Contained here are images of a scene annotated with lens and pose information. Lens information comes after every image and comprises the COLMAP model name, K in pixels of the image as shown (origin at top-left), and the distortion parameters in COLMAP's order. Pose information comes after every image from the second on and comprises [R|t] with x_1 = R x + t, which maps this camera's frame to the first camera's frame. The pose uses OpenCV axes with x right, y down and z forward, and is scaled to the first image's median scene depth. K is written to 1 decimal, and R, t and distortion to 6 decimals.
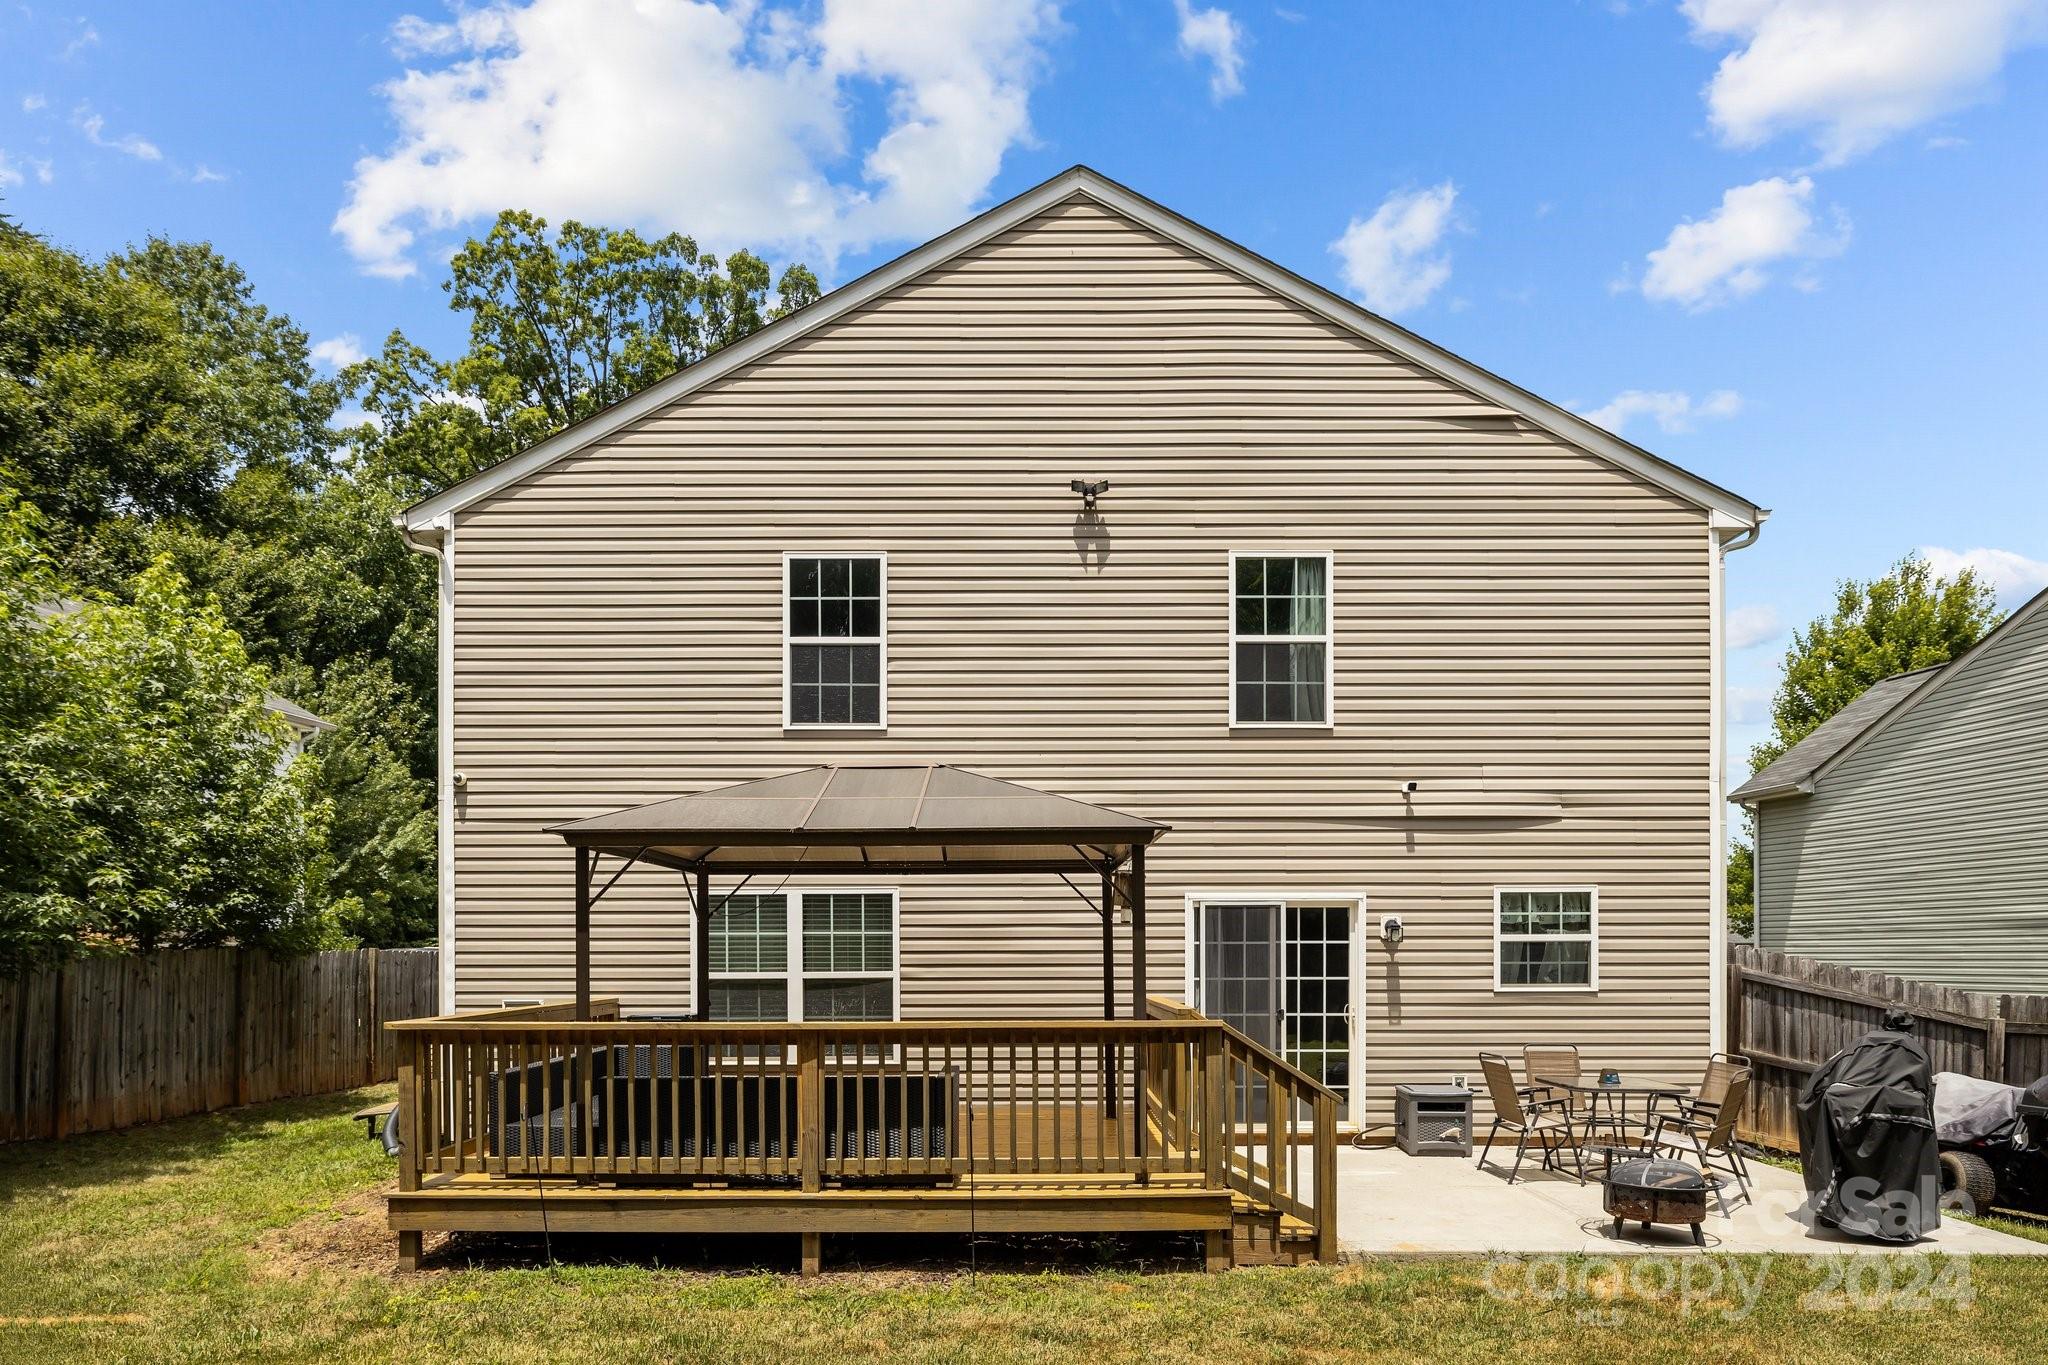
lens RADIAL K [[1207.6, 0, 1050.4], [0, 1207.6, 705.4], [0, 0, 1]] dist [0.003795, 0.000202]
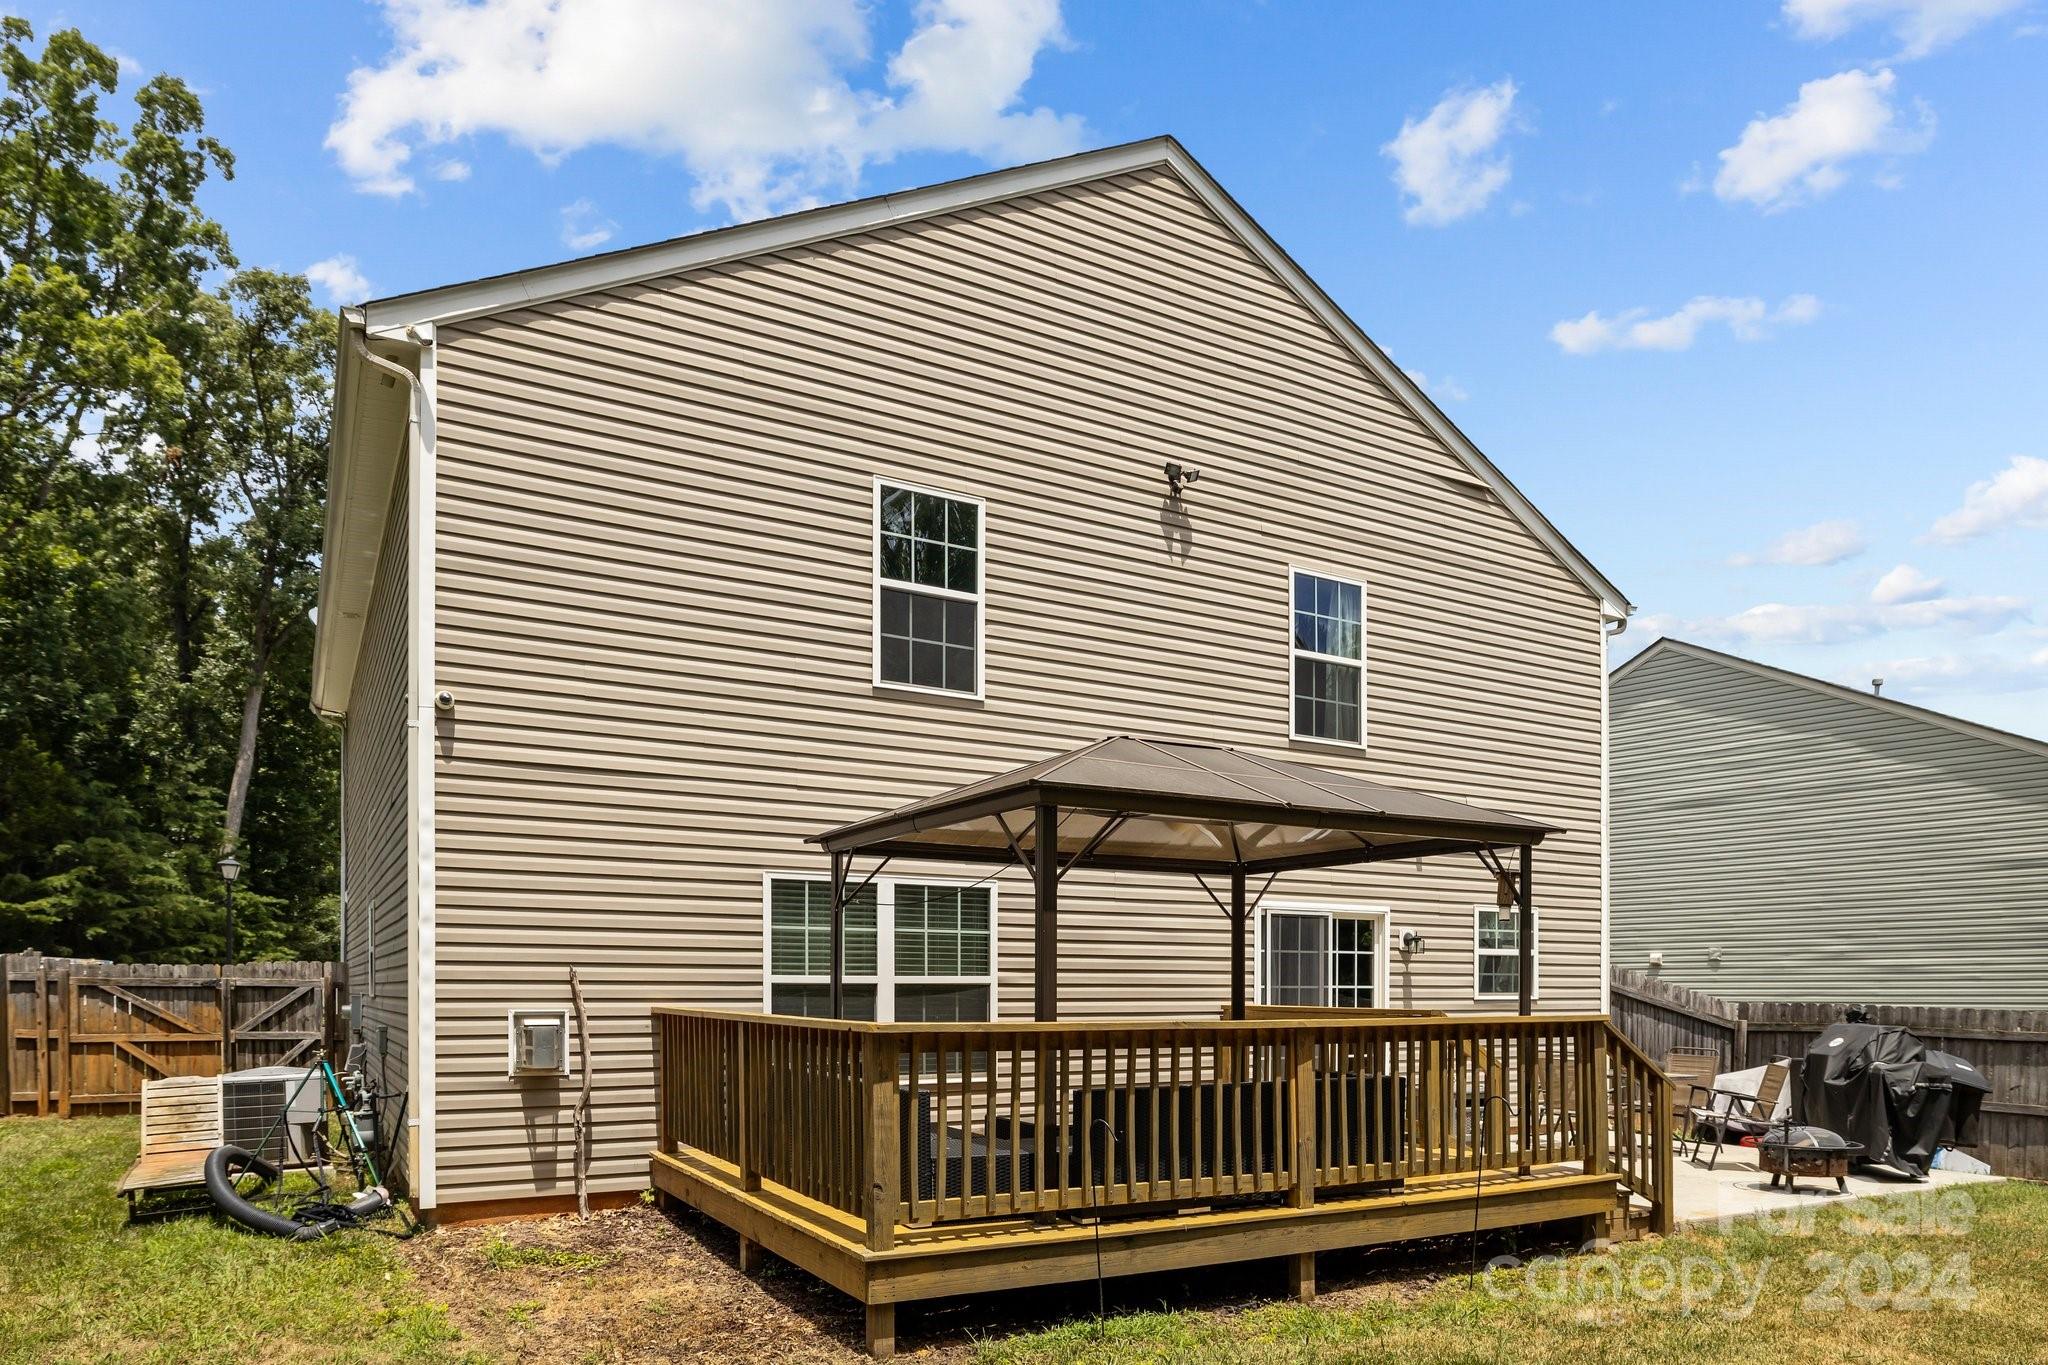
lens RADIAL K [[1262.1, 0, 1010.8], [0, 1262.1, 734.7], [0, 0, 1]] dist [-0.003914, 0.000533]
pose [[0.866480, 0.103991, 0.488261, -0.573508], [-0.106621, 0.994045, -0.022501, 0.063983], [-0.487693, -0.032563, 0.872408, 0.196597]]
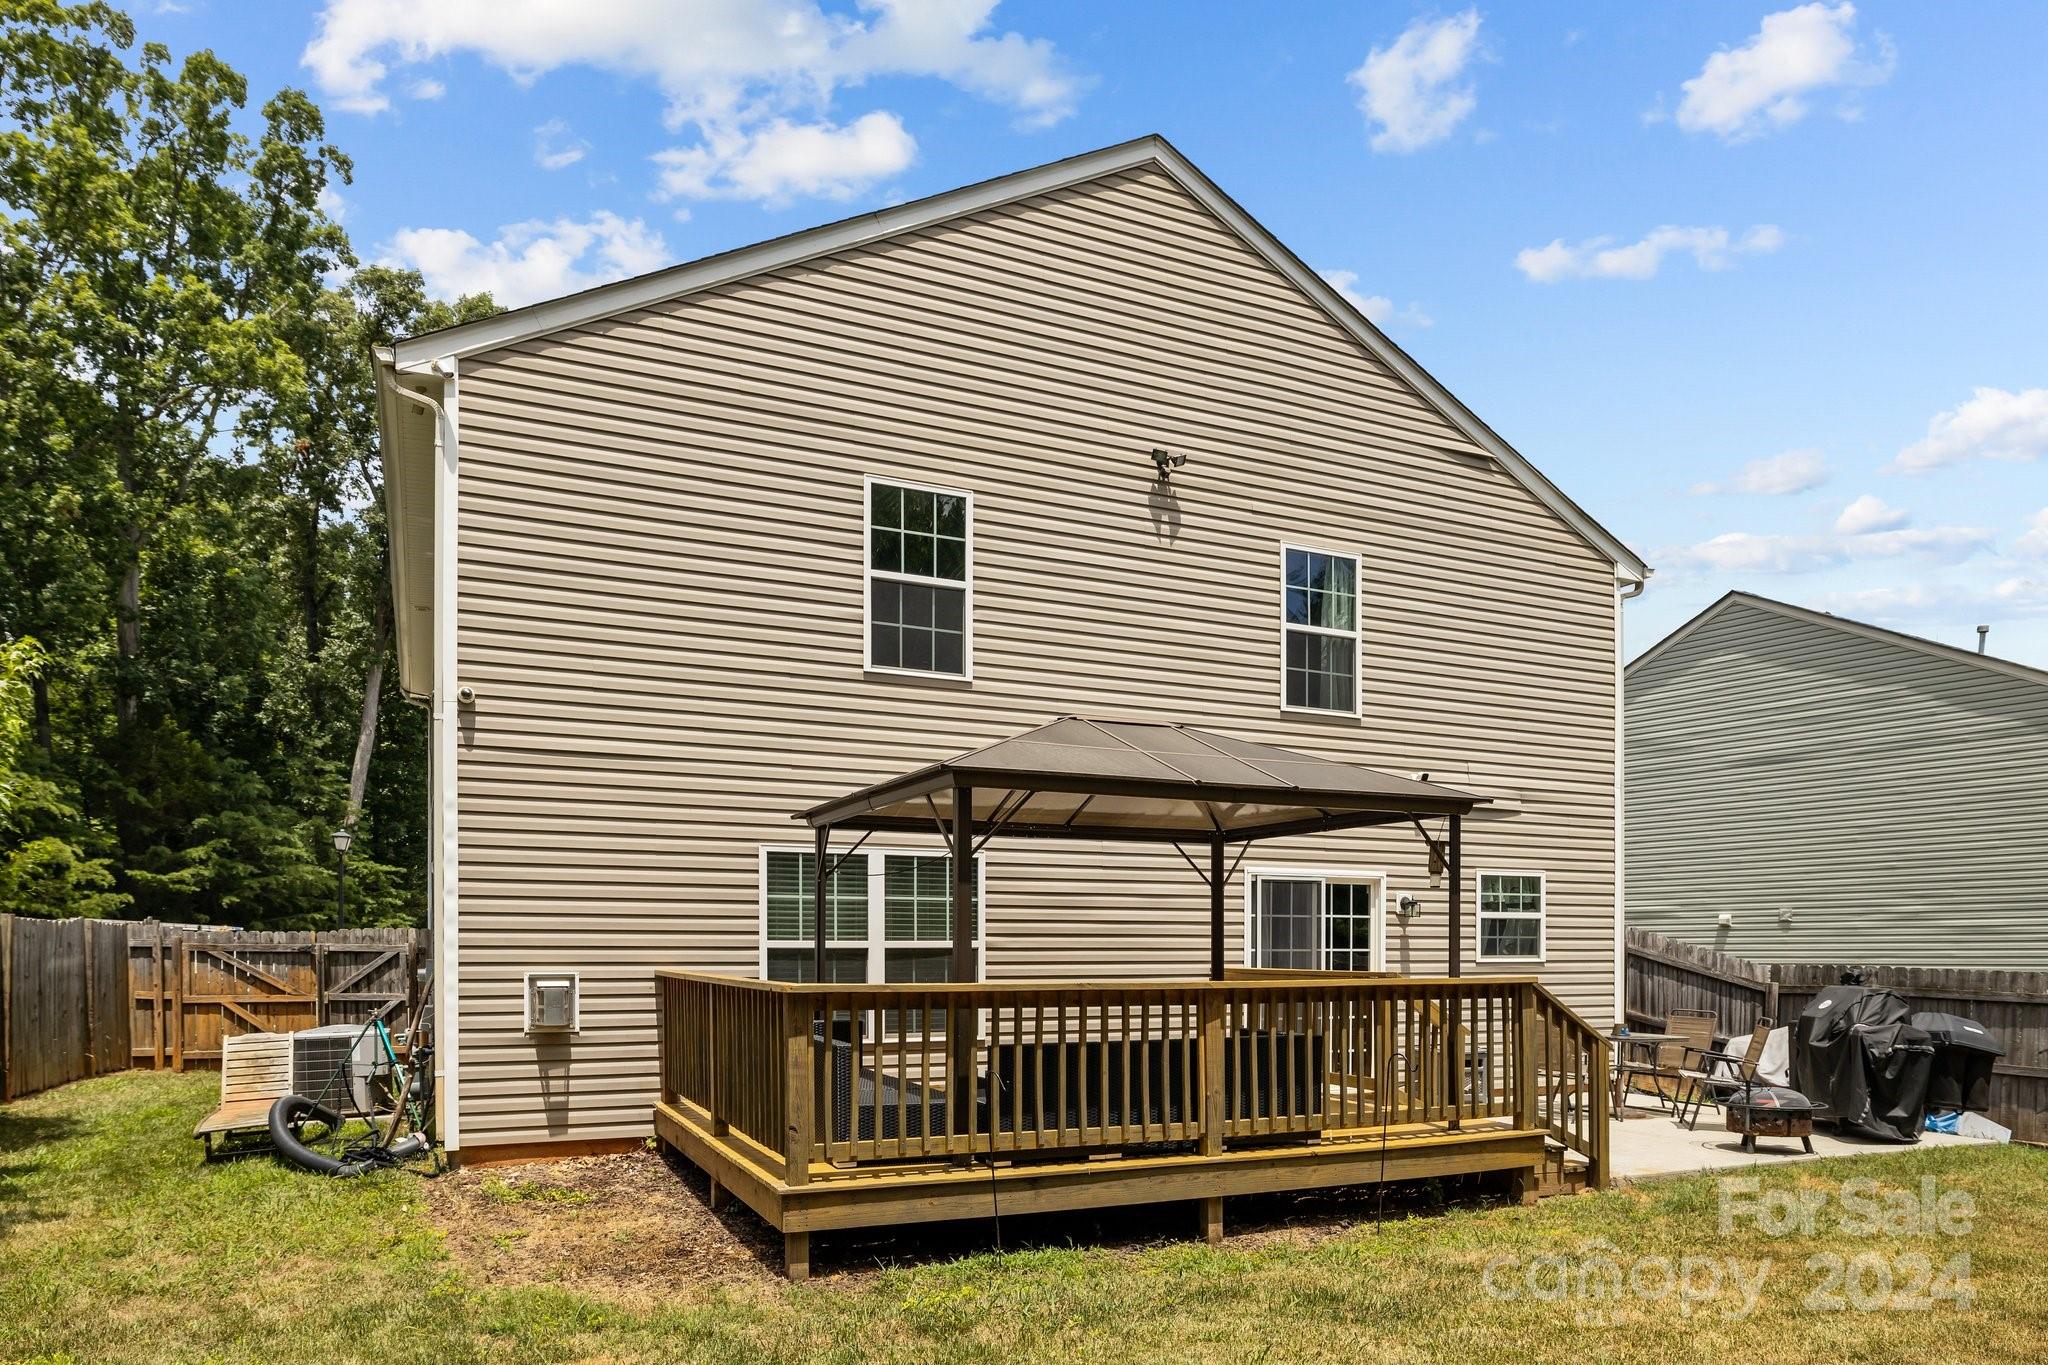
lens RADIAL K [[1276.1, 0, 1024.0], [0, 1276.1, 682.5], [0, 0, 1]] dist [-0.002463, 0.000186]
pose [[0.905074, 0.091454, 0.415304, -0.517843], [-0.089818, 0.995680, -0.023517, 0.040823], [-0.415661, -0.016017, 0.909379, 0.090792]]
